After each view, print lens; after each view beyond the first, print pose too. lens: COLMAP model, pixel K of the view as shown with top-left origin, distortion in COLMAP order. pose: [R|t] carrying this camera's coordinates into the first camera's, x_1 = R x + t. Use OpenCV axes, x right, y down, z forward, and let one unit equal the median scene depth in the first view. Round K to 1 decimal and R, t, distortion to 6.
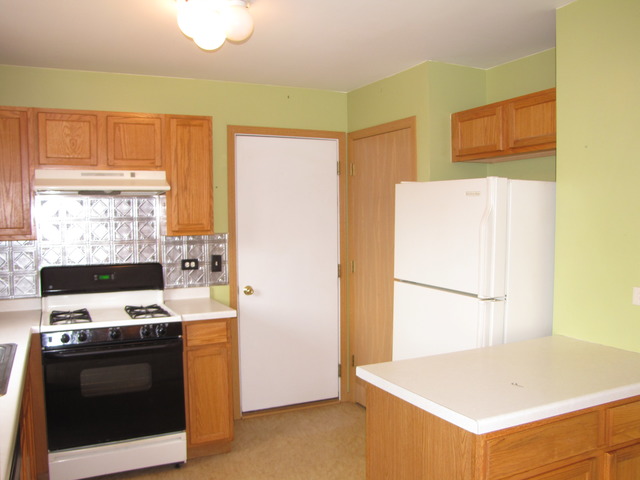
lens RADIAL K [[564.0, 0, 319.0], [0, 564.0, 240.3], [0, 0, 1]] dist [-0.097452, 0.007010]
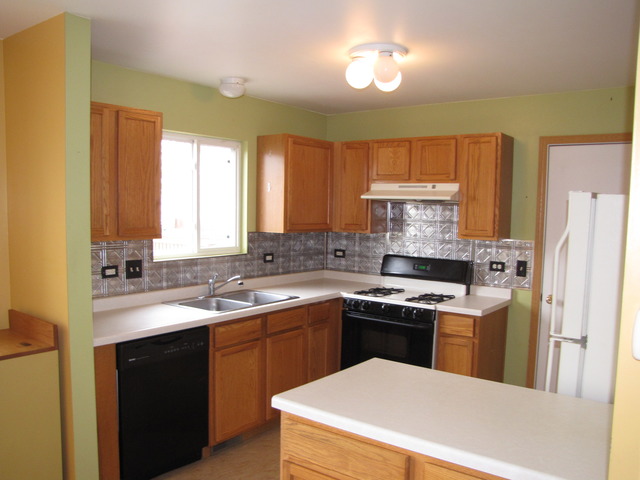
lens RADIAL K [[537.0, 0, 318.9], [0, 537.0, 242.0], [0, 0, 1]] dist [-0.157134, 0.111633]
pose [[0.479932, 0.077800, -0.873849, 0.558167], [-0.069727, 0.996292, 0.050406, -0.036196], [0.874530, 0.036740, 0.483577, 0.206524]]
